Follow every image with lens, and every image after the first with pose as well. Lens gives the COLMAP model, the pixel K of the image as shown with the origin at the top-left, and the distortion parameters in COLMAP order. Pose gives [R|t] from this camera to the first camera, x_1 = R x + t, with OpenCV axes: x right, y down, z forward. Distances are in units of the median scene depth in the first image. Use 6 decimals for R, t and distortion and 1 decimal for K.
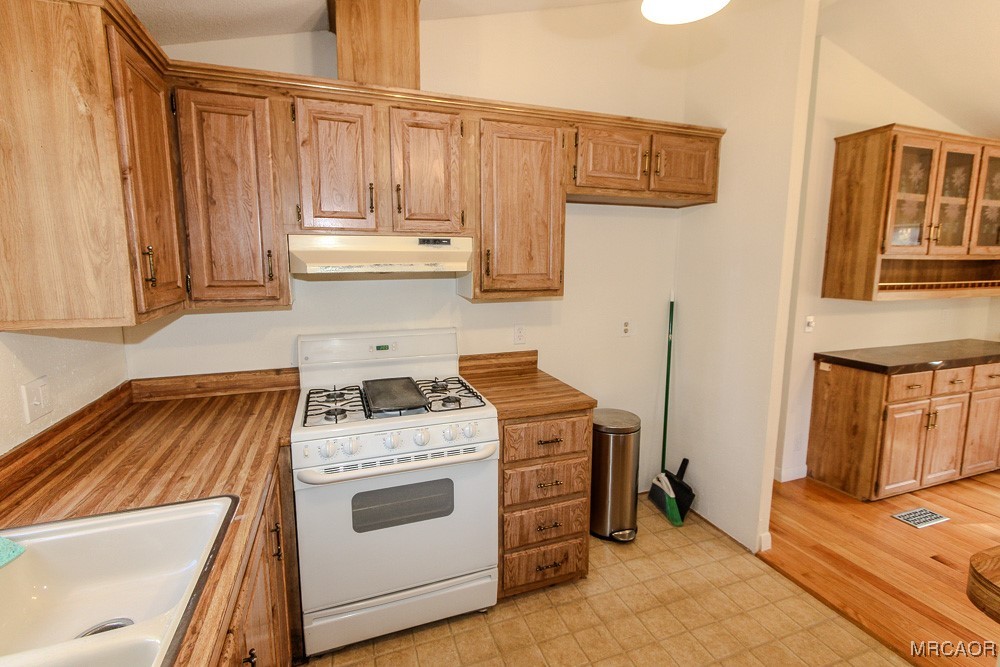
lens RADIAL K [[461.6, 0, 496.9], [0, 461.6, 321.5], [0, 0, 1]] dist [-0.004301, 0.004904]
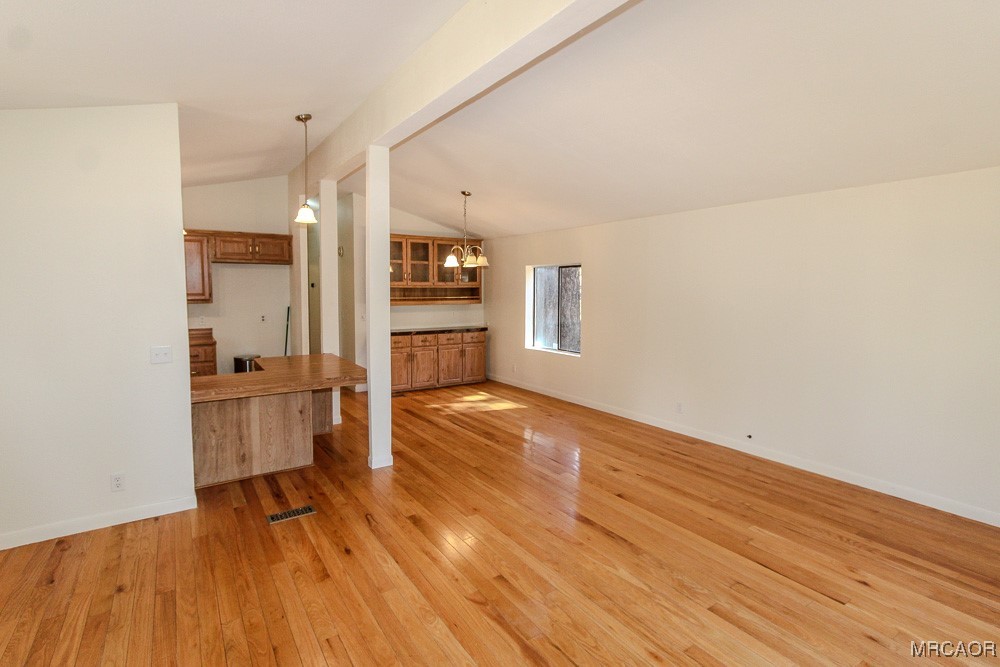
lens RADIAL K [[481.3, 0, 490.5], [0, 481.3, 318.3], [0, 0, 1]] dist [-0.000864, 0.000239]
pose [[0.973202, -0.014433, 0.229499, 1.080000], [0.030563, 0.997293, -0.066882, 0.266305], [-0.227912, 0.072104, 0.971008, -1.963293]]
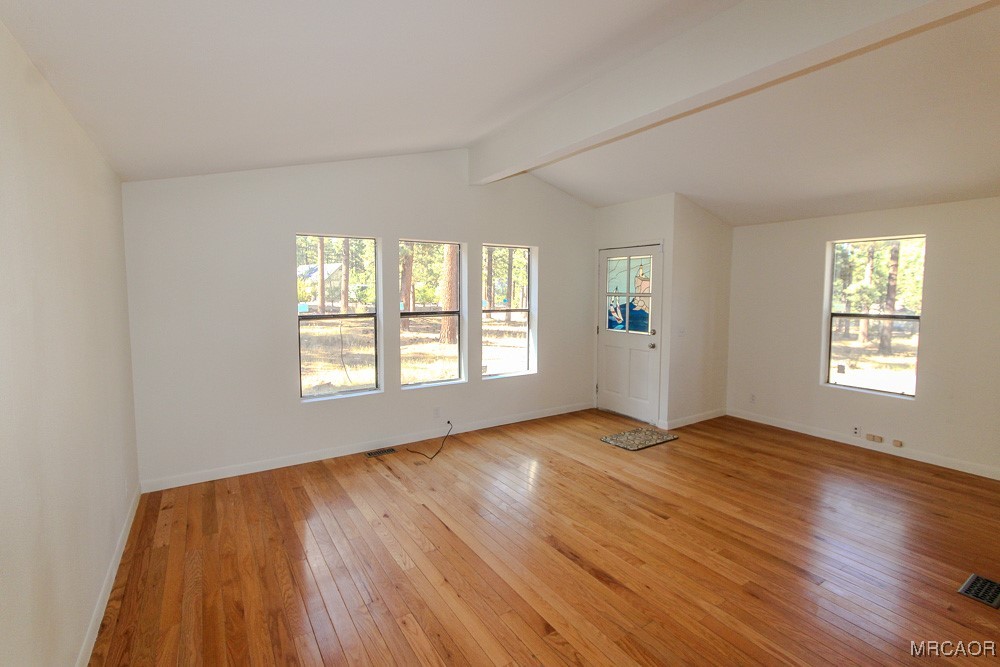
lens RADIAL K [[461.6, 0, 496.9], [0, 461.6, 321.5], [0, 0, 1]] dist [-0.004301, 0.004904]
pose [[-0.973255, 0.008250, -0.229580, 2.197537], [-0.039167, 0.978765, 0.201210, -0.052390], [0.226365, 0.204821, -0.952264, 0.335796]]
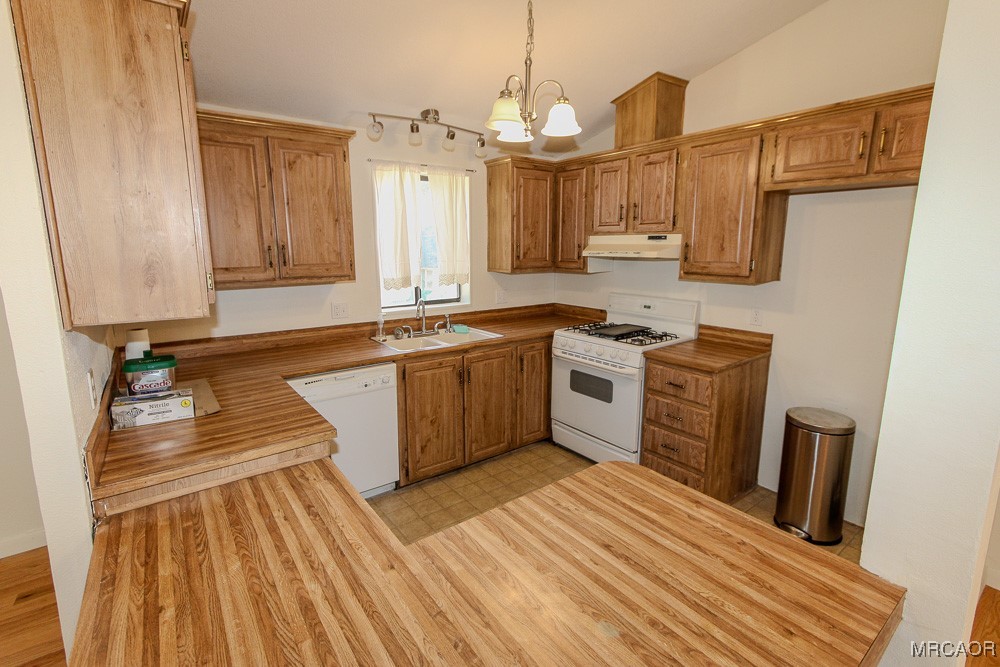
lens RADIAL K [[454.0, 0, 499.5], [0, 454.0, 321.0], [0, 0, 1]] dist [0.001529, 0.000906]
pose [[0.293417, 0.156447, -0.943096, 1.125341], [-0.129629, 0.983918, 0.122888, -0.020566], [0.947155, 0.086195, 0.308979, 0.078552]]
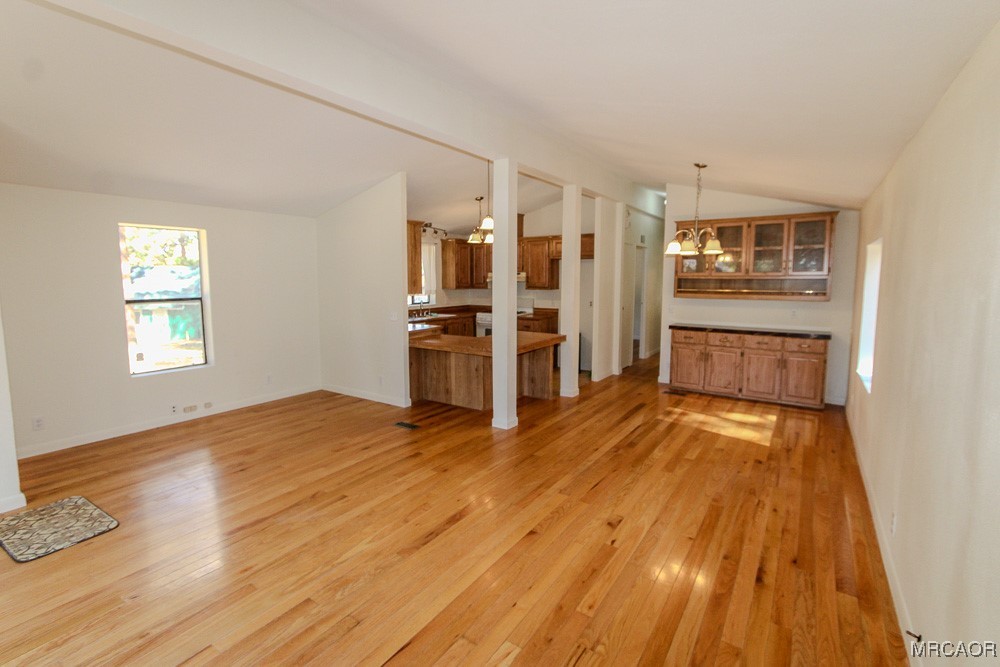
lens RADIAL K [[454.0, 0, 499.5], [0, 454.0, 321.0], [0, 0, 1]] dist [0.001529, 0.000906]
pose [[0.588539, 0.076324, -0.804858, 2.799491], [-0.107912, 0.994042, 0.015355, 0.172150], [0.801235, 0.077817, 0.593268, -1.306040]]
